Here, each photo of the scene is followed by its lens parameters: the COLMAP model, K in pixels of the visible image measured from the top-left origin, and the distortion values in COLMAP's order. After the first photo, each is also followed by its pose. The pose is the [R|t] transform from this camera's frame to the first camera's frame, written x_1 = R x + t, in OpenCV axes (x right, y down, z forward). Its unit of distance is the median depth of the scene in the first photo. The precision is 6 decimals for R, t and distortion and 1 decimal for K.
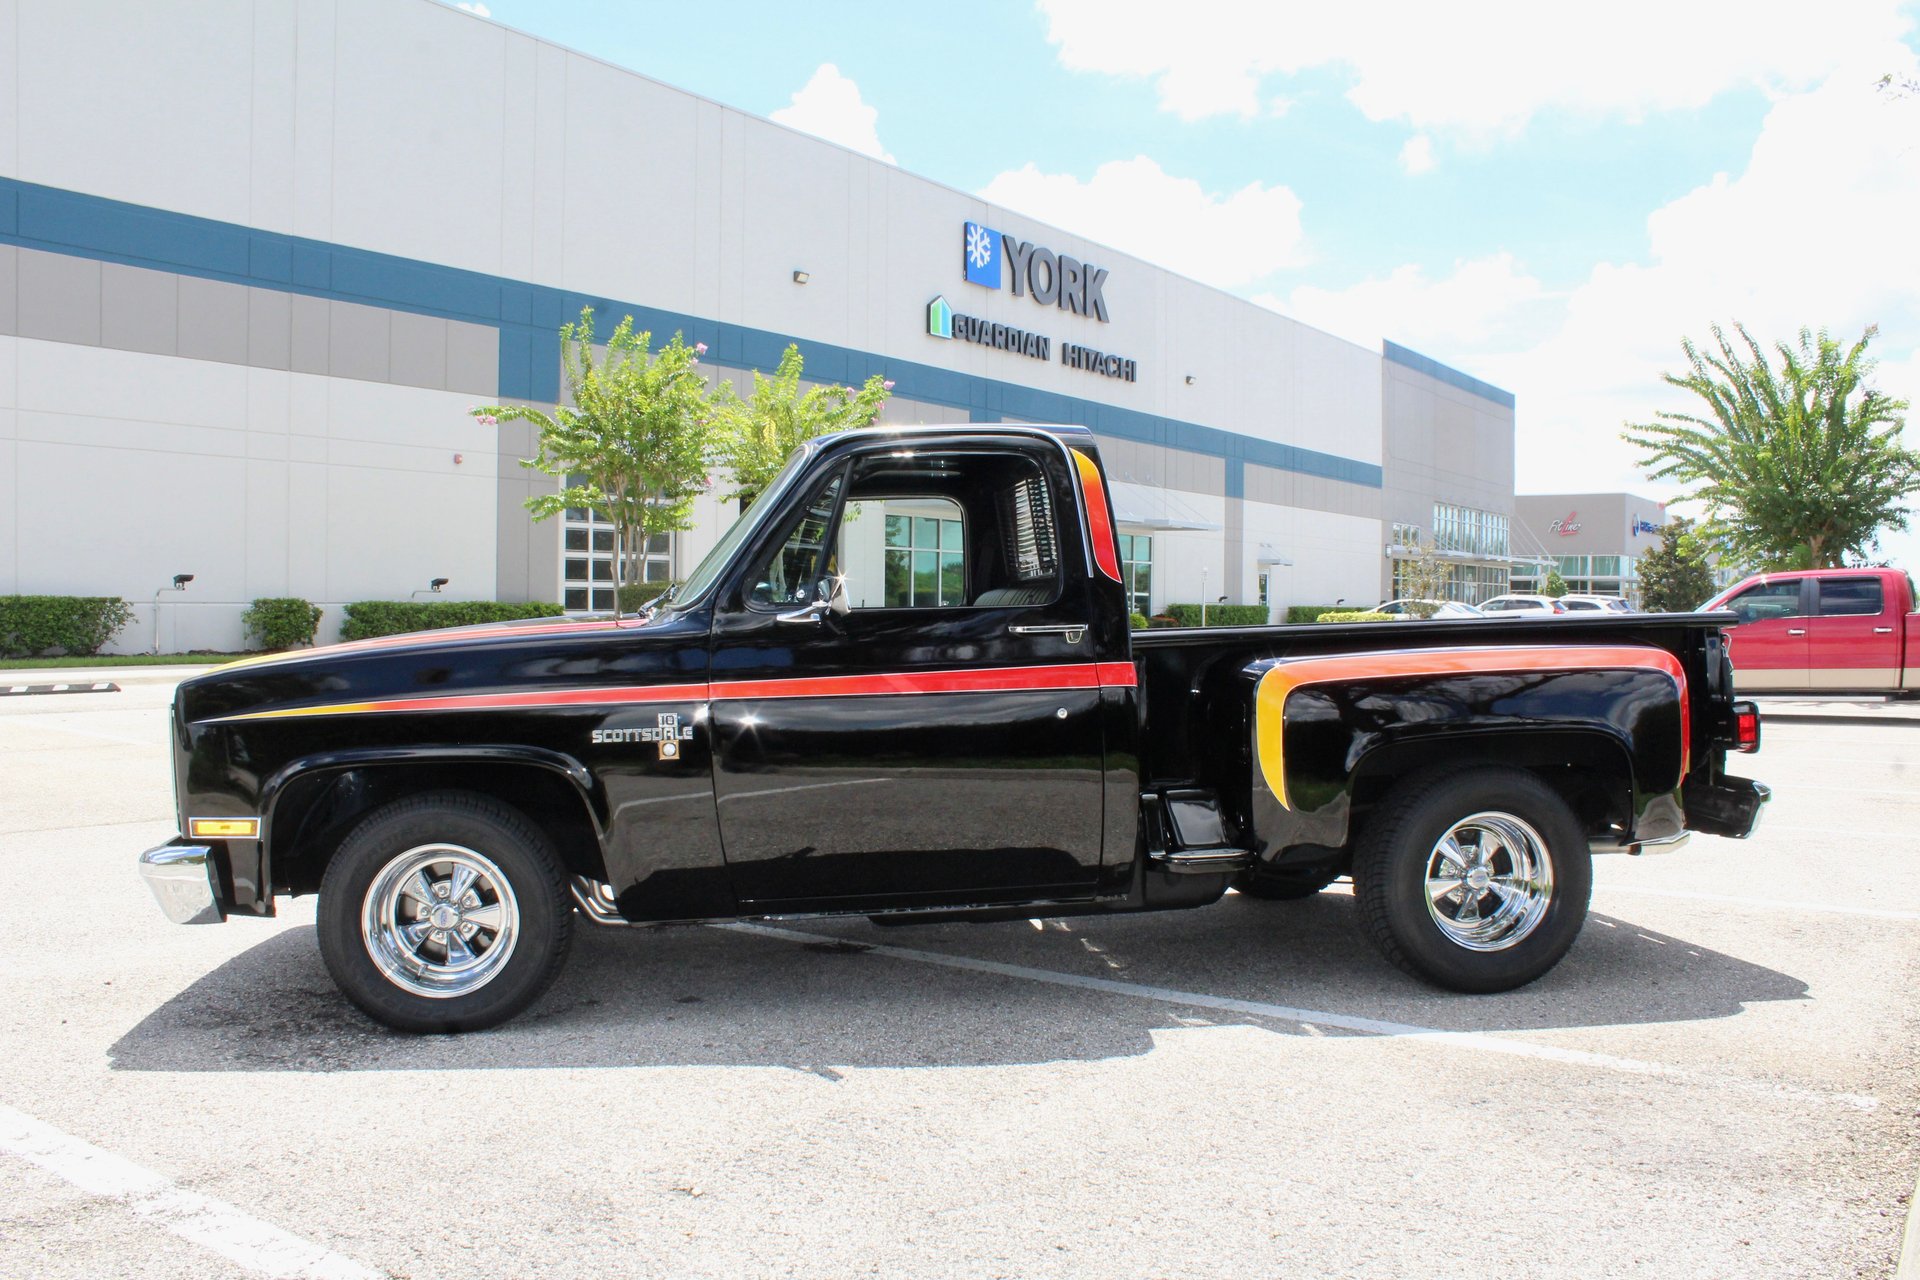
lens RADIAL K [[1610.7, 0, 957.3], [0, 1610.7, 637.5], [0, 0, 1]] dist [-0.166882, 0.147968]
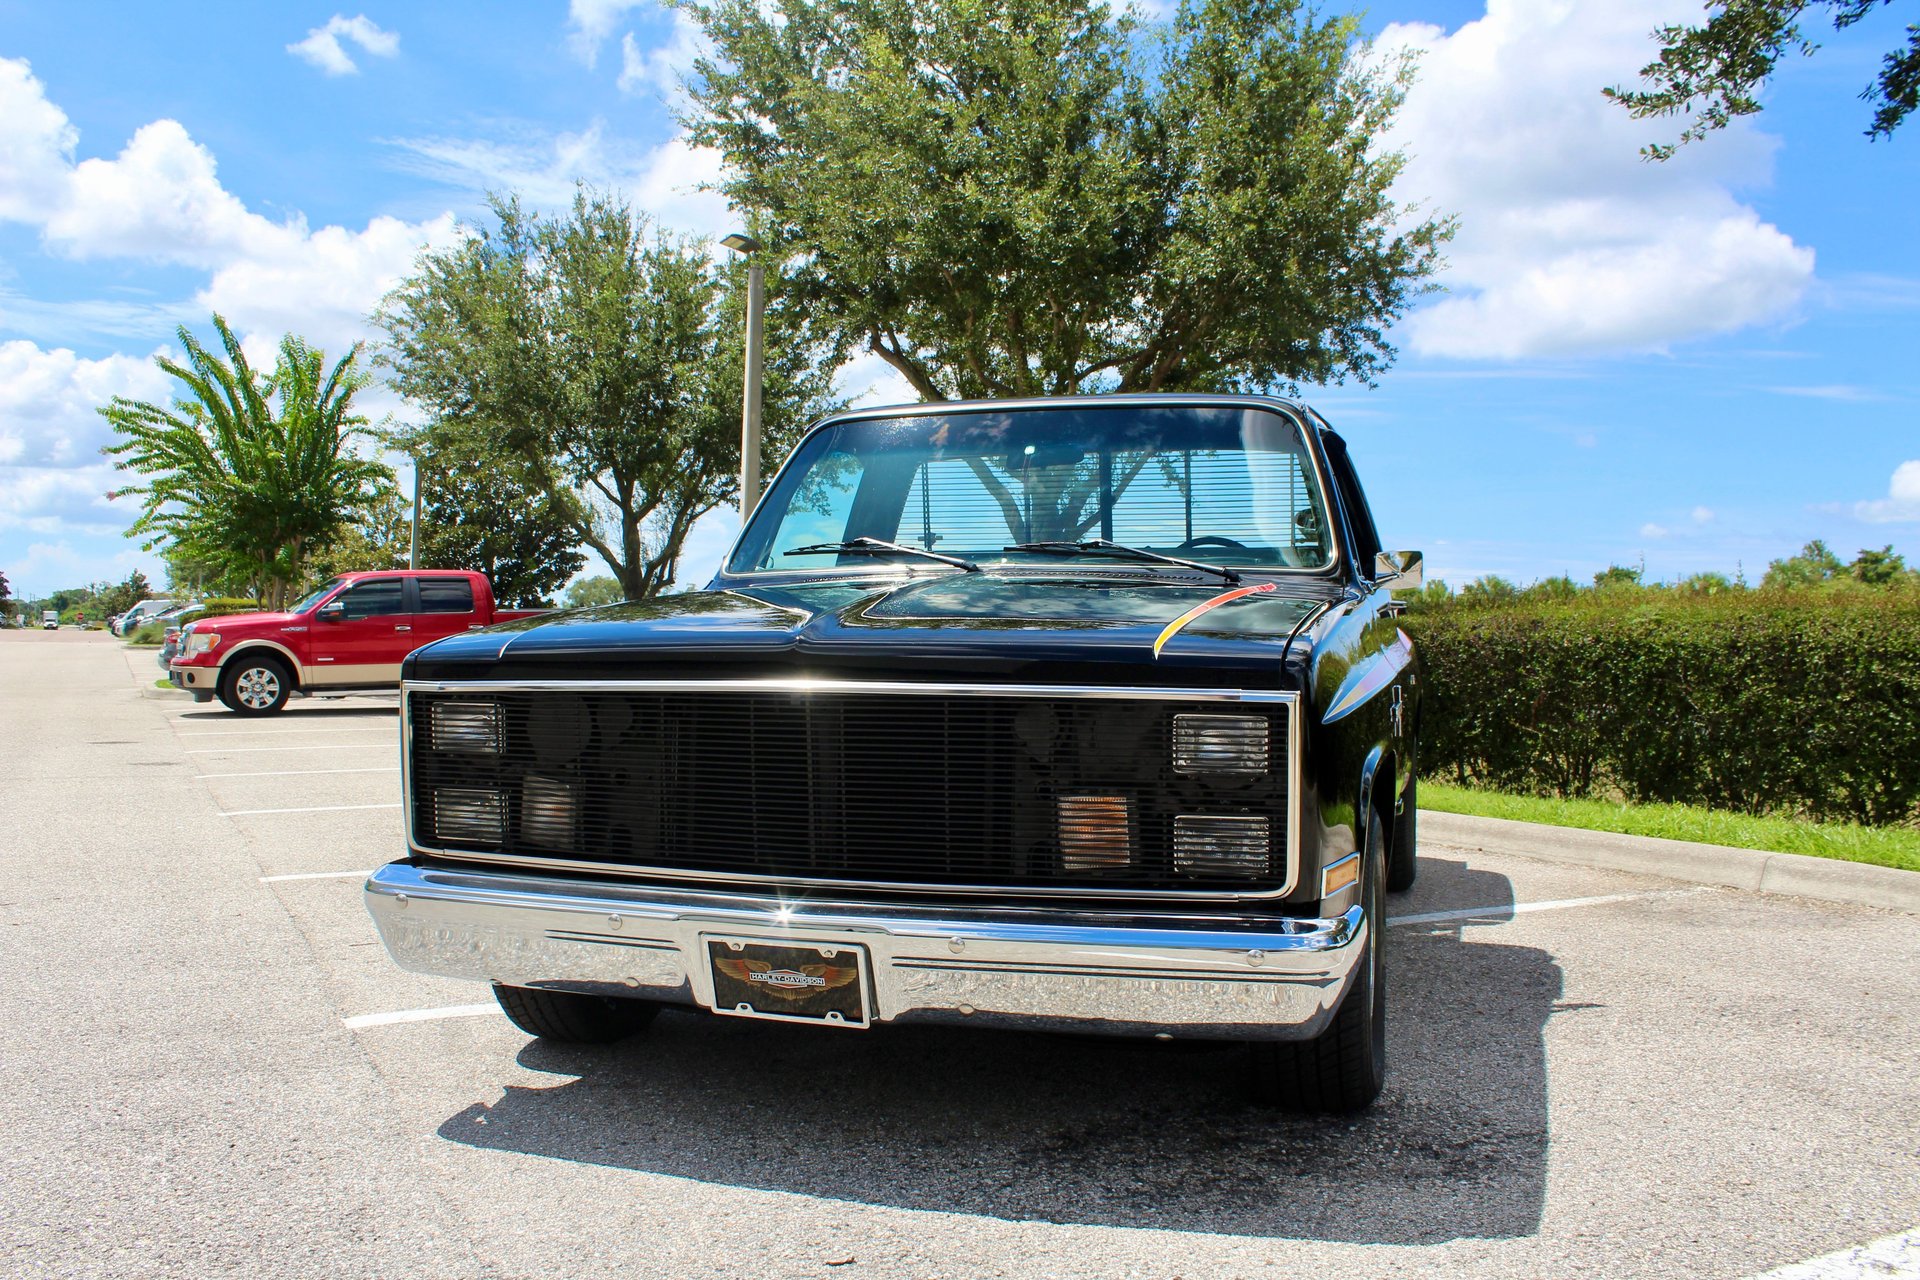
lens RADIAL K [[1610.7, 0, 959.5], [0, 1610.7, 650.3], [0, 0, 1]] dist [-0.166882, 0.147968]
pose [[0.434928, -0.004712, 0.900453, -0.214921], [-0.000727, 0.999984, 0.005584, 0.004128], [-0.900465, -0.003083, 0.434918, 0.159319]]
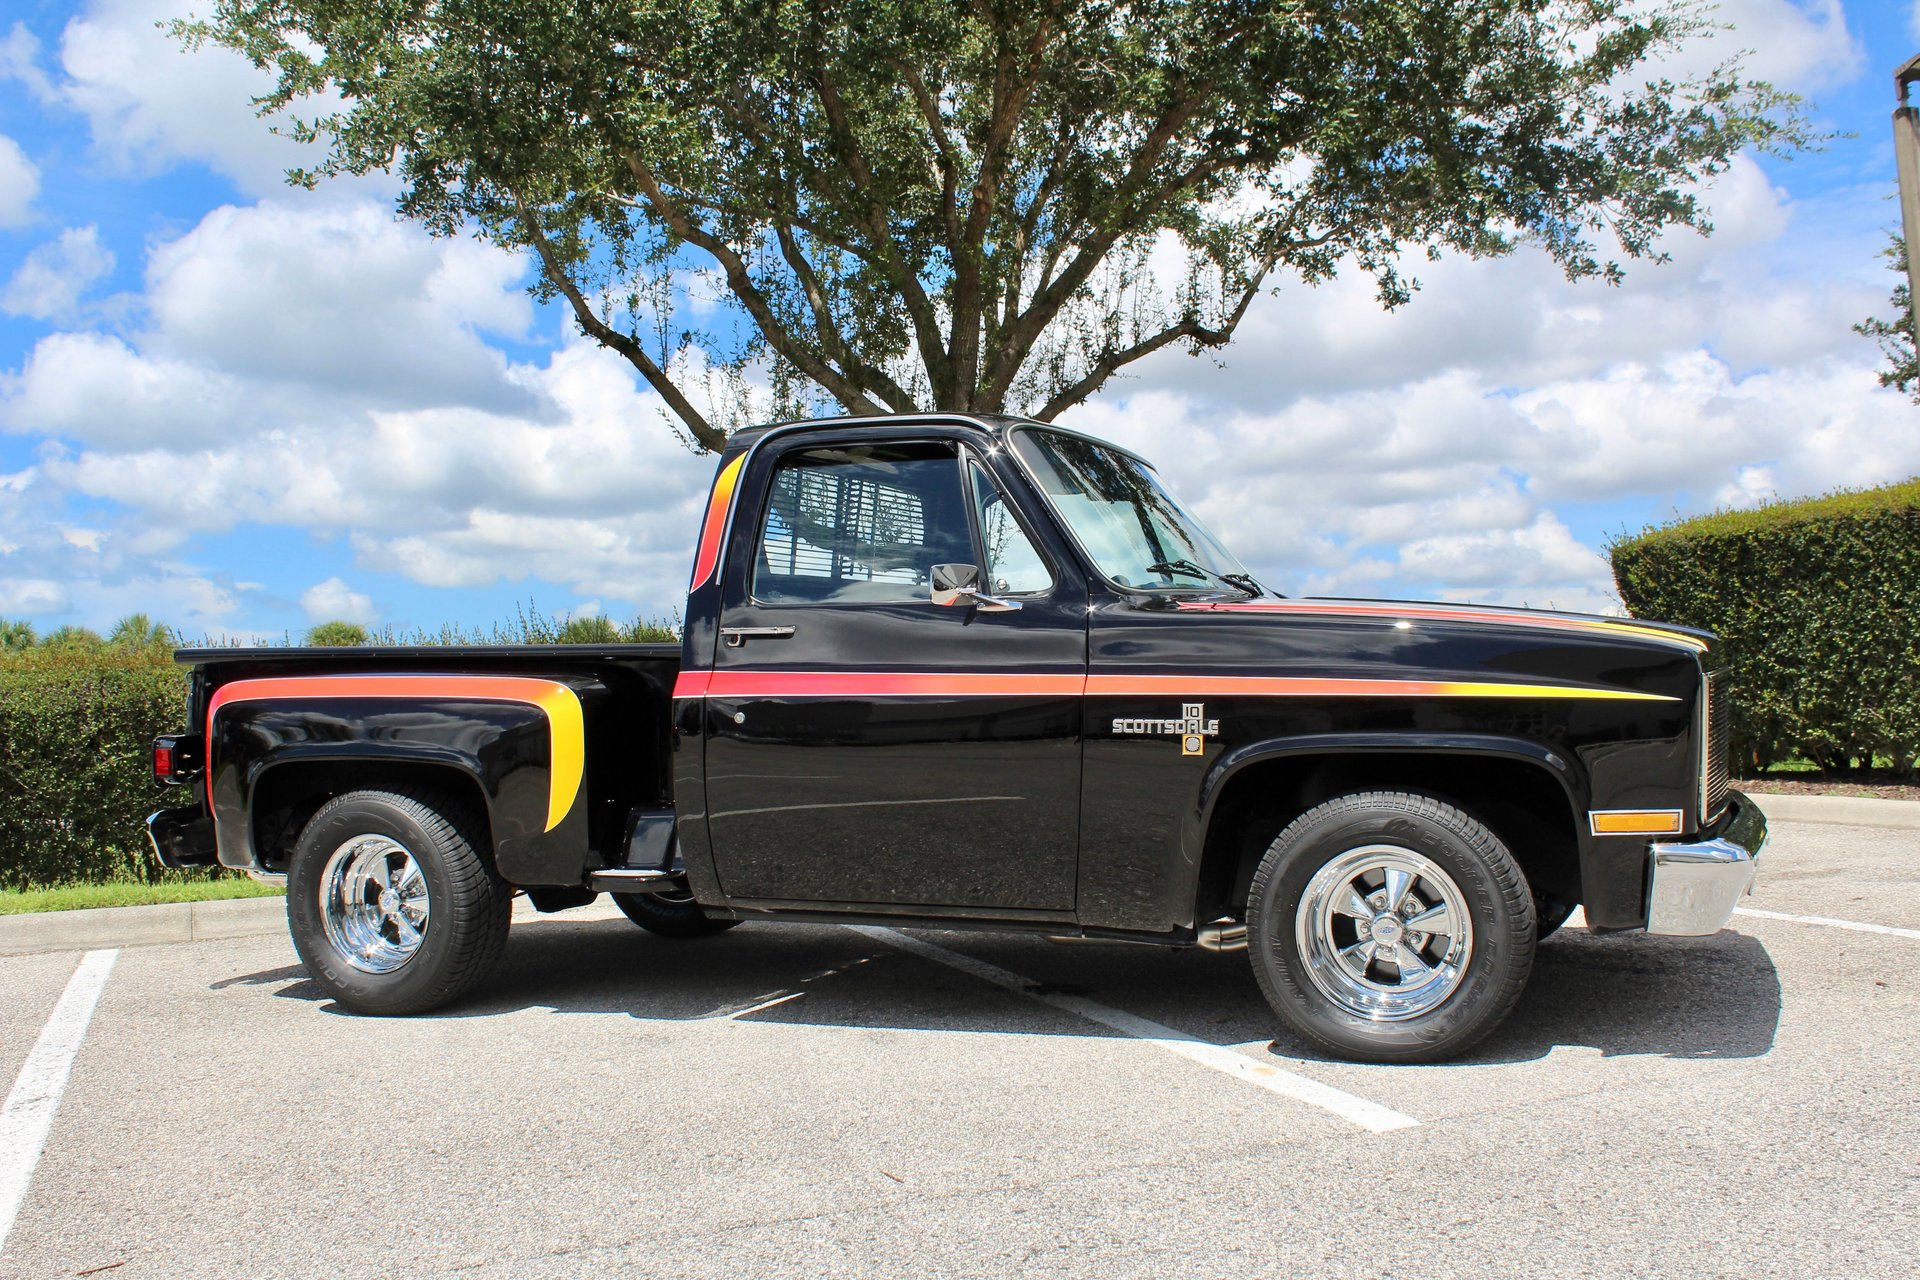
lens RADIAL K [[1876.4, 0, 961.6], [0, 1876.4, 648.7], [0, 0, 1]] dist [-0.093559, 0.000000]
pose [[-0.856924, 0.041968, 0.513732, -0.138872], [0.040680, 0.999077, -0.013760, 0.004672], [-0.513835, 0.009107, -0.857841, 0.468818]]
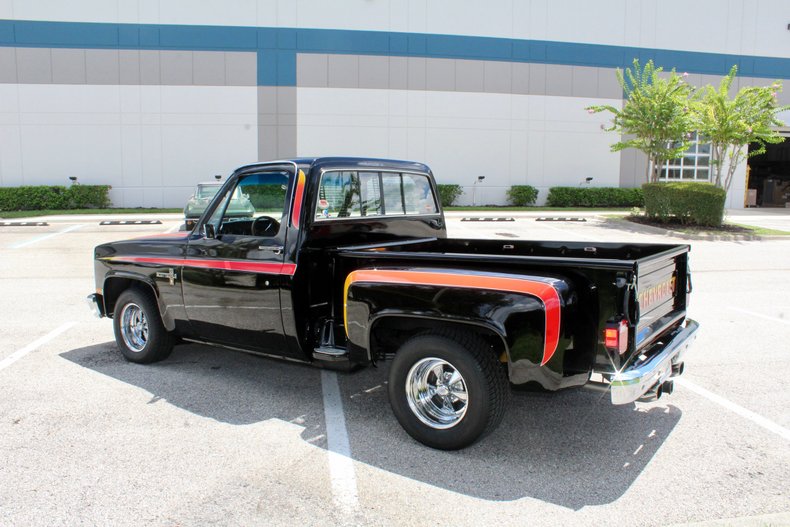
lens RADIAL K [[662.7, 0, 394.8], [0, 662.7, 266.6], [0, 0, 1]] dist [-0.166882, 0.147968]
pose [[0.720275, 0.094055, -0.687282, 0.175768], [-0.014943, 0.992639, 0.120183, -0.019808], [0.693527, -0.076295, 0.716379, 0.084241]]
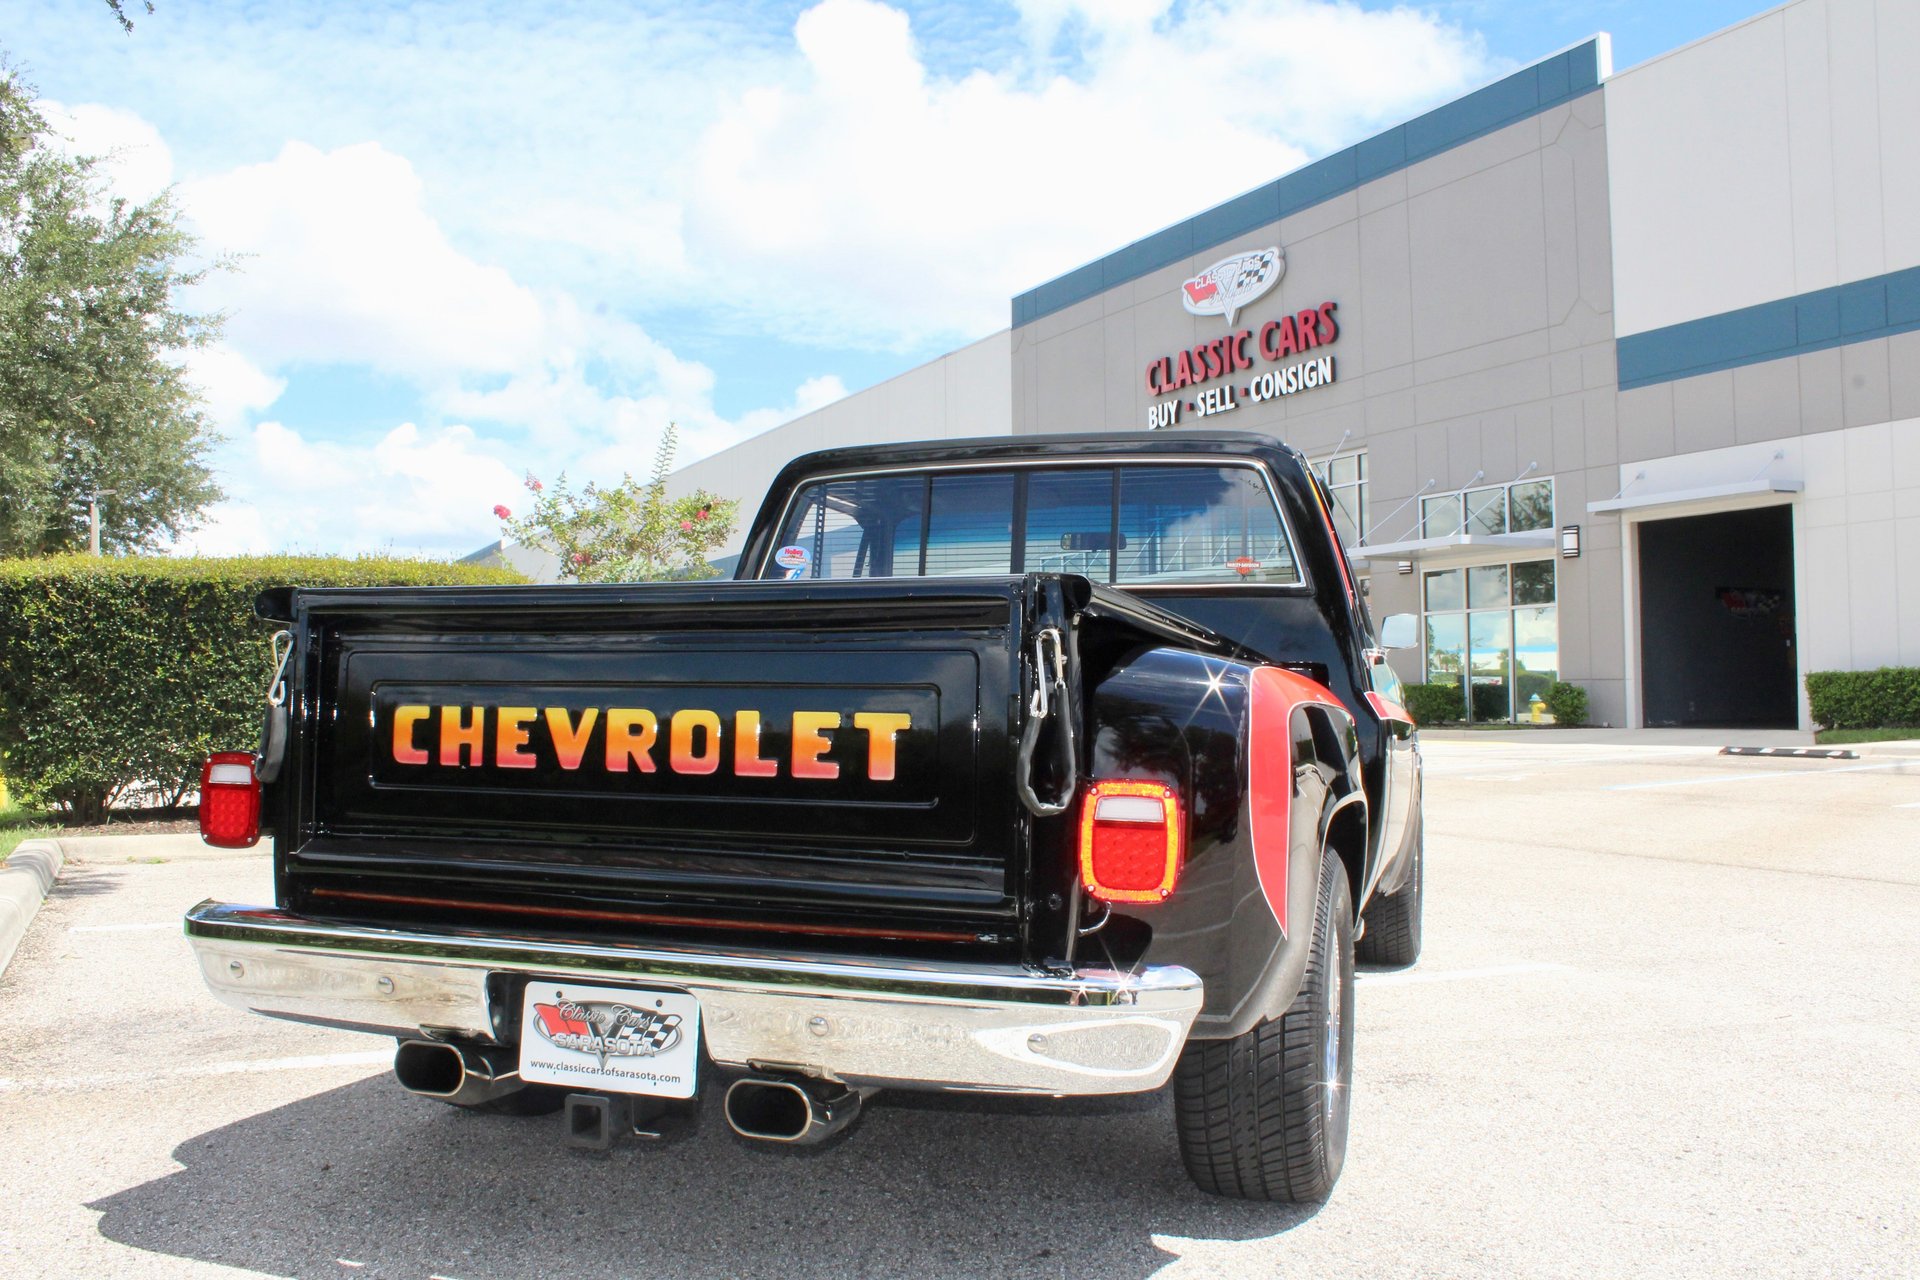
lens RADIAL K [[1610.7, 0, 953.6], [0, 1610.7, 646.3], [0, 0, 1]] dist [-0.166882, 0.147968]
pose [[-0.467624, -0.030470, -0.883402, 0.196499], [-0.011427, 0.999531, -0.028427, 0.003459], [0.883854, -0.003198, -0.467753, 0.332826]]
